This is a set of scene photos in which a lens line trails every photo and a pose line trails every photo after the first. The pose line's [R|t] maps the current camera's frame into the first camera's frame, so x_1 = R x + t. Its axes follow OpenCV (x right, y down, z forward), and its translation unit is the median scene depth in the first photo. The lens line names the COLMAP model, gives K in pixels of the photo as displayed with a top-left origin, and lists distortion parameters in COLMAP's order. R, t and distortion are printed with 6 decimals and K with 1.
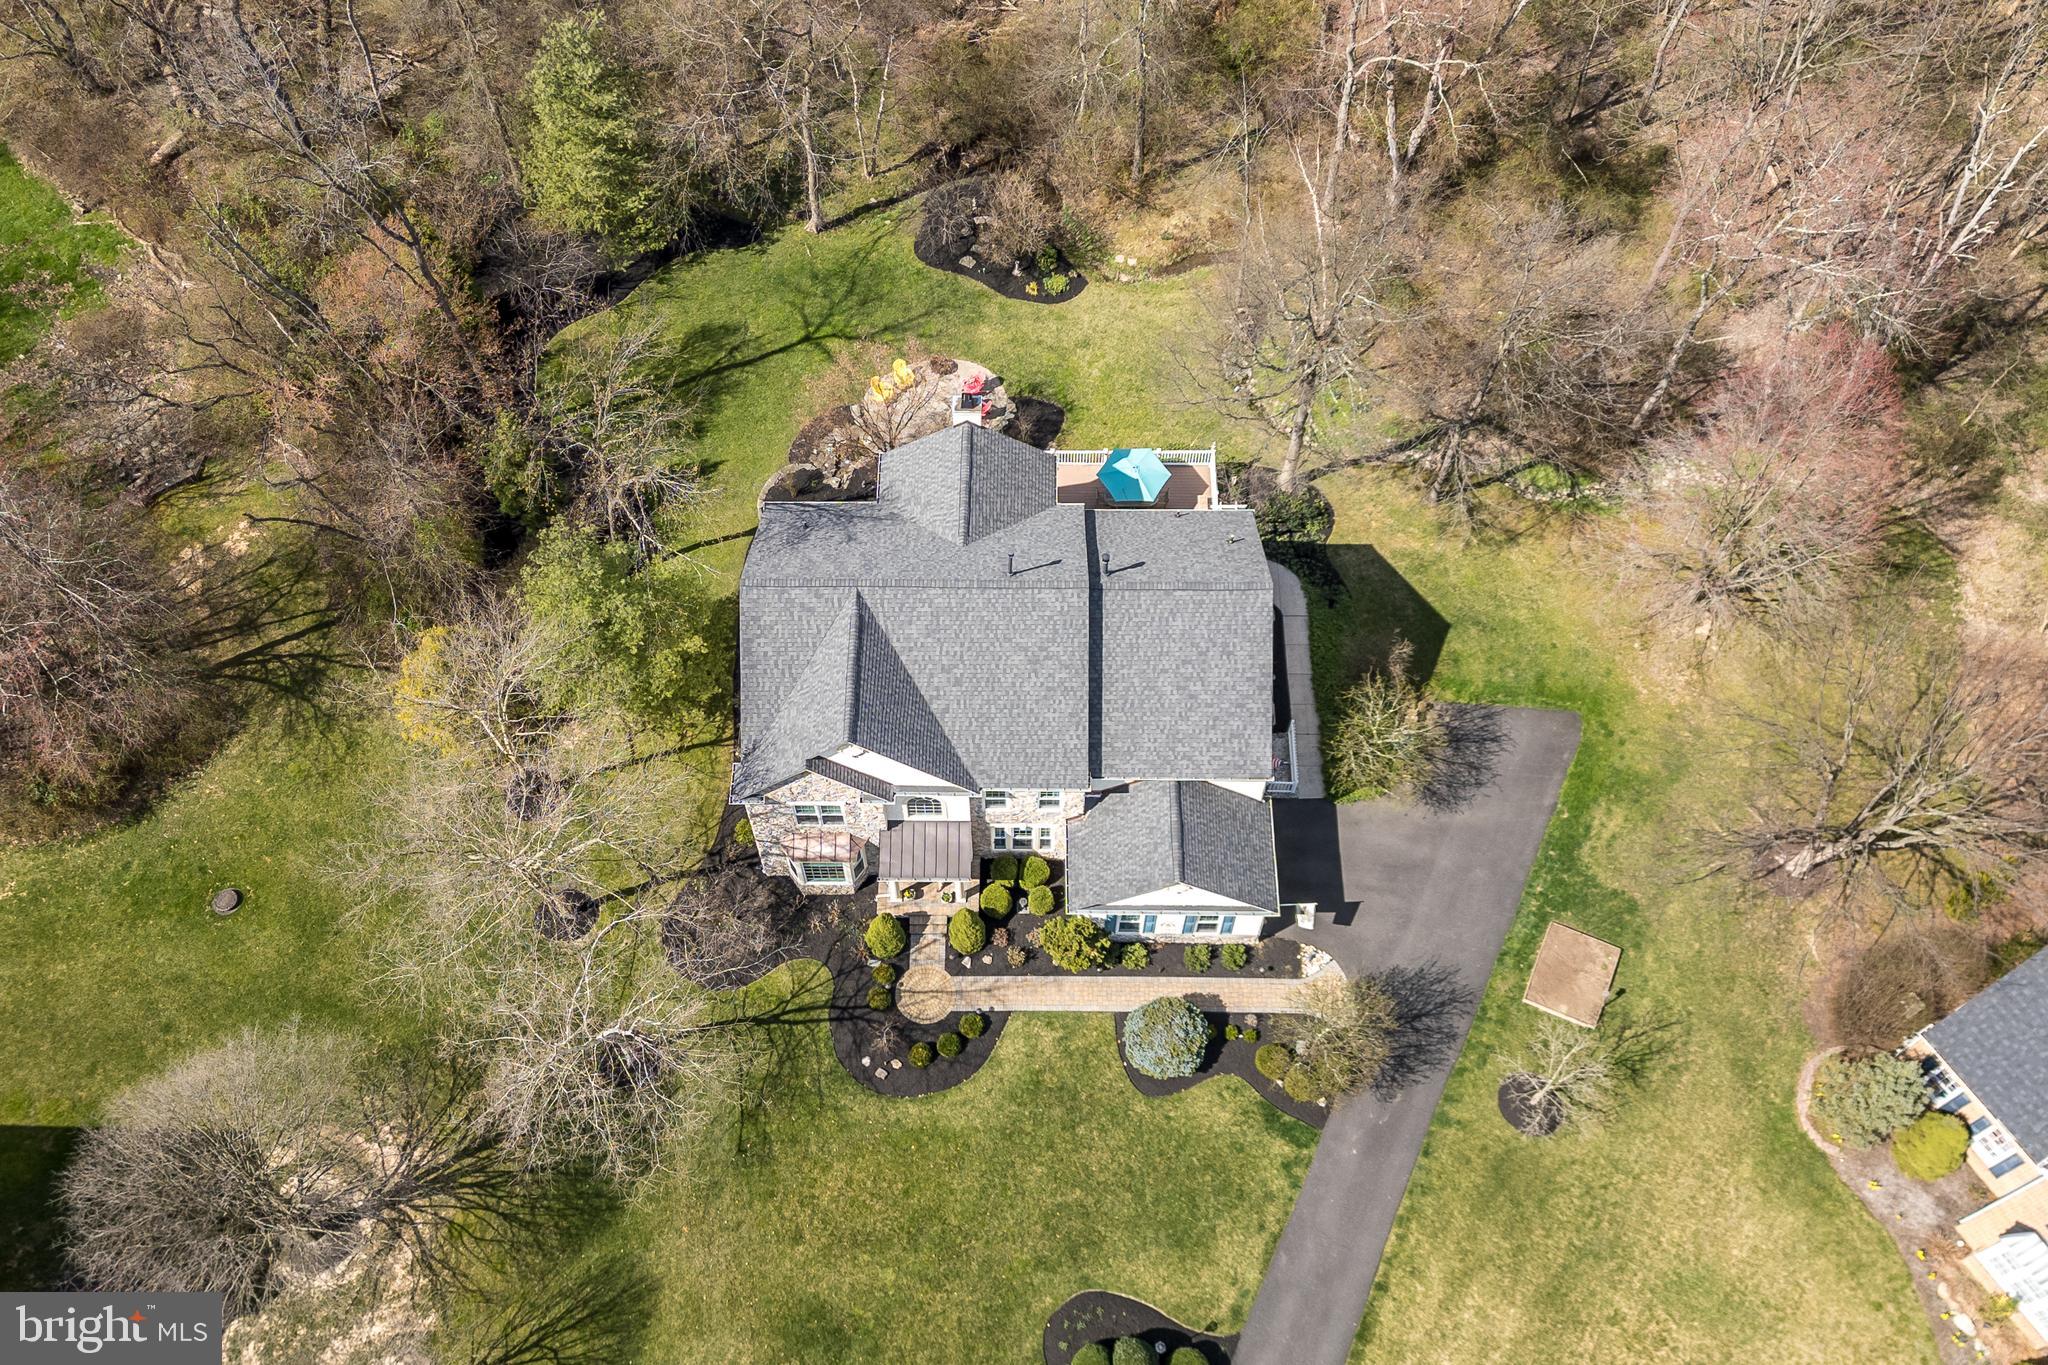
lens RADIAL K [[1662.2, 0, 1024.0], [0, 1662.2, 682.5], [0, 0, 1]] dist [0.008344, -0.200284]
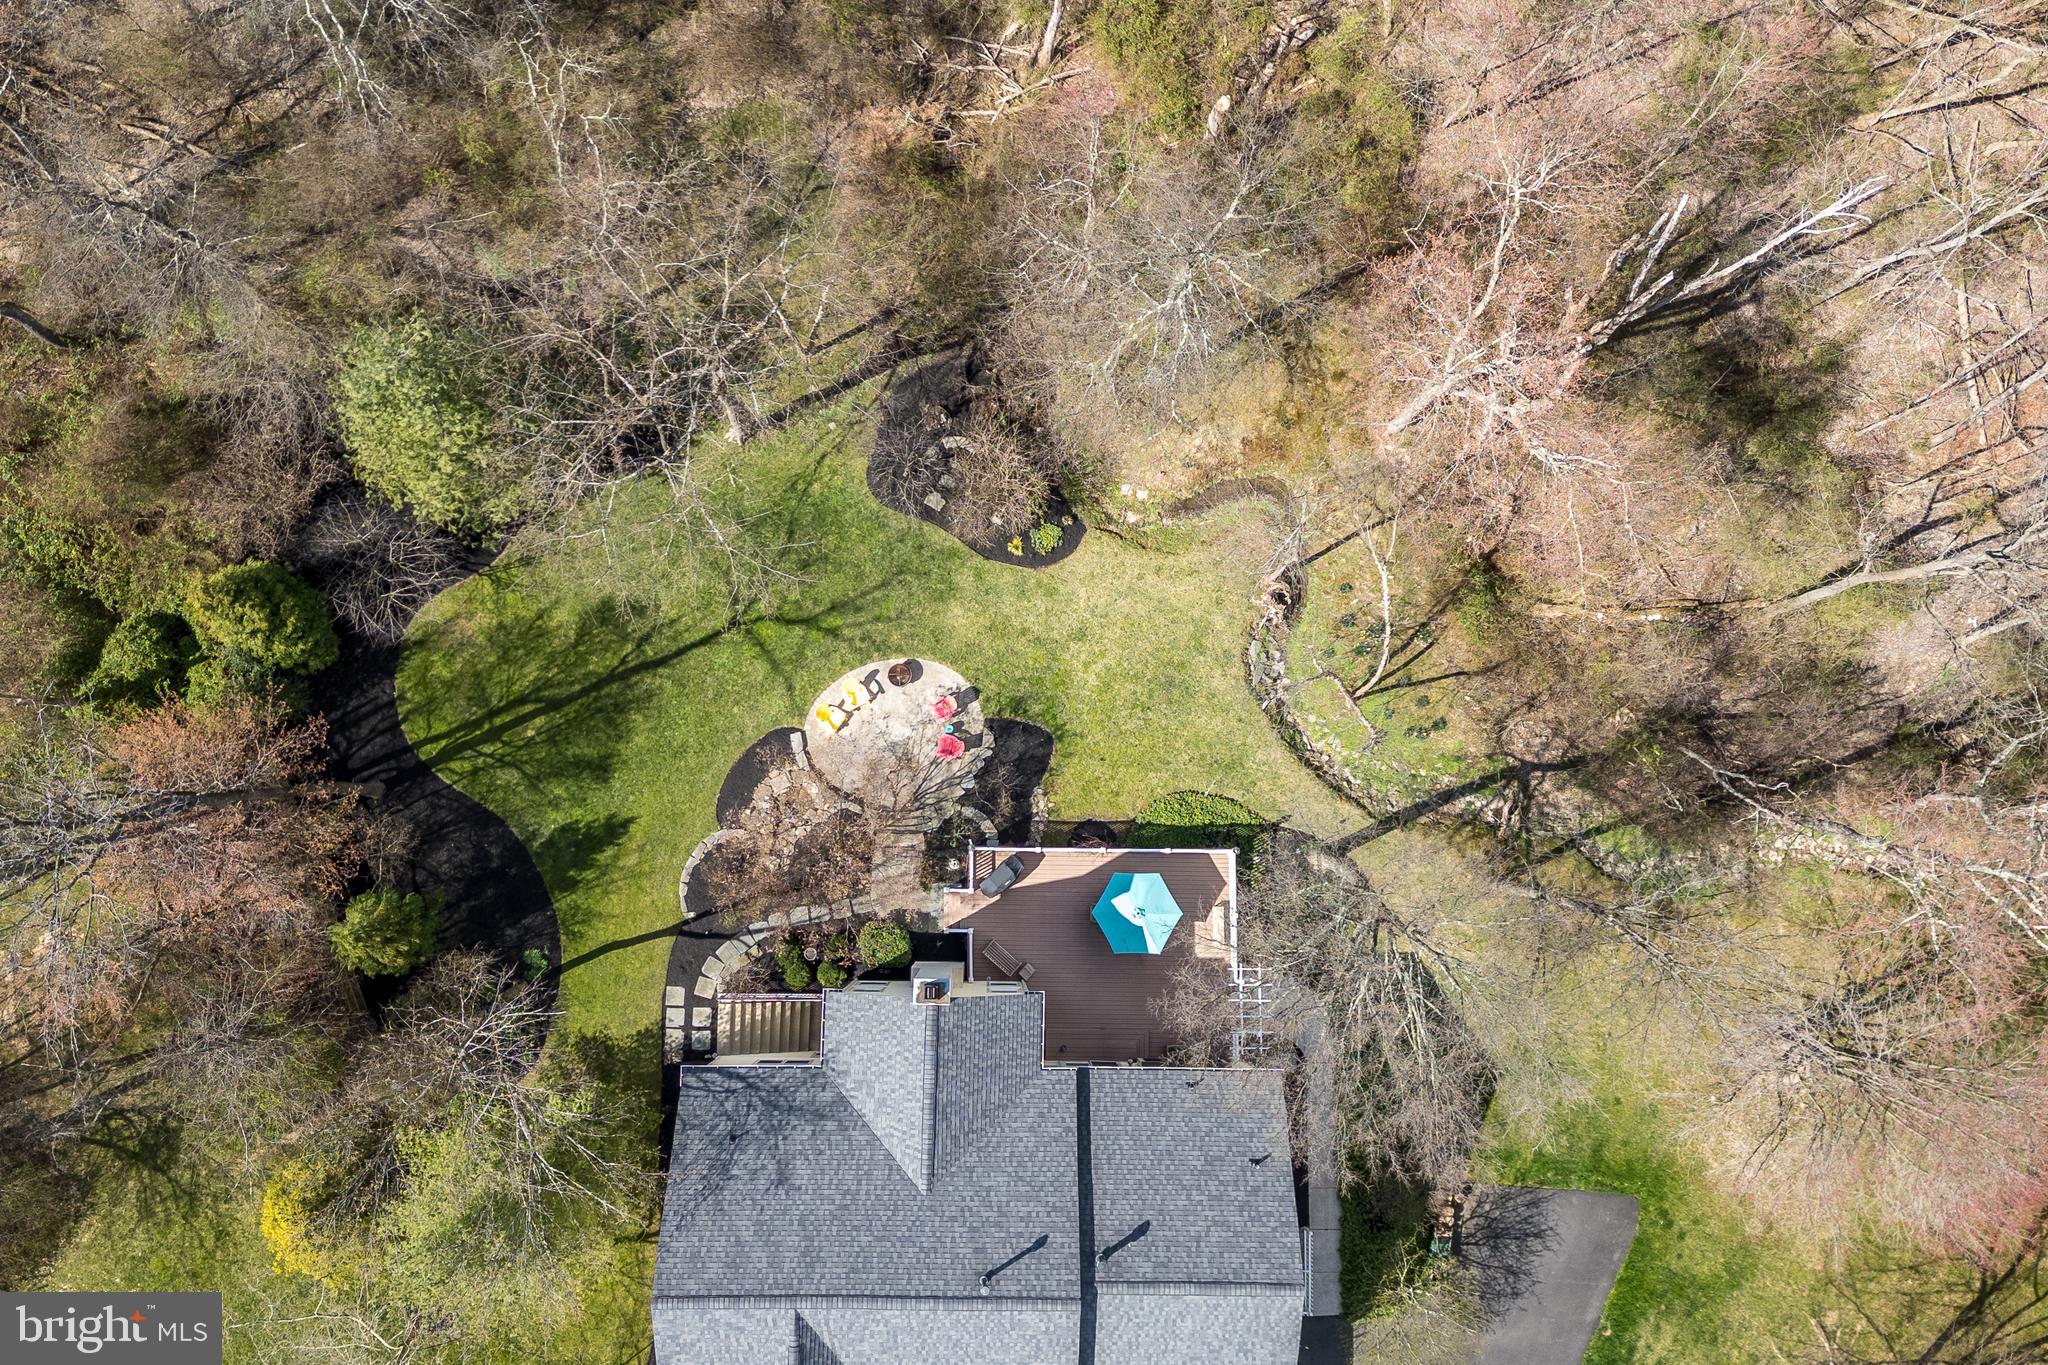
lens RADIAL K [[1612.1, 0, 1024.0], [0, 1612.1, 682.5], [0, 0, 1]] dist [-0.005672, -0.052277]
pose [[0.999793, 0.010739, 0.017255, -0.004128], [-0.015759, 0.945763, 0.324475, -0.447936], [-0.012835, -0.324680, 0.945737, 0.262652]]
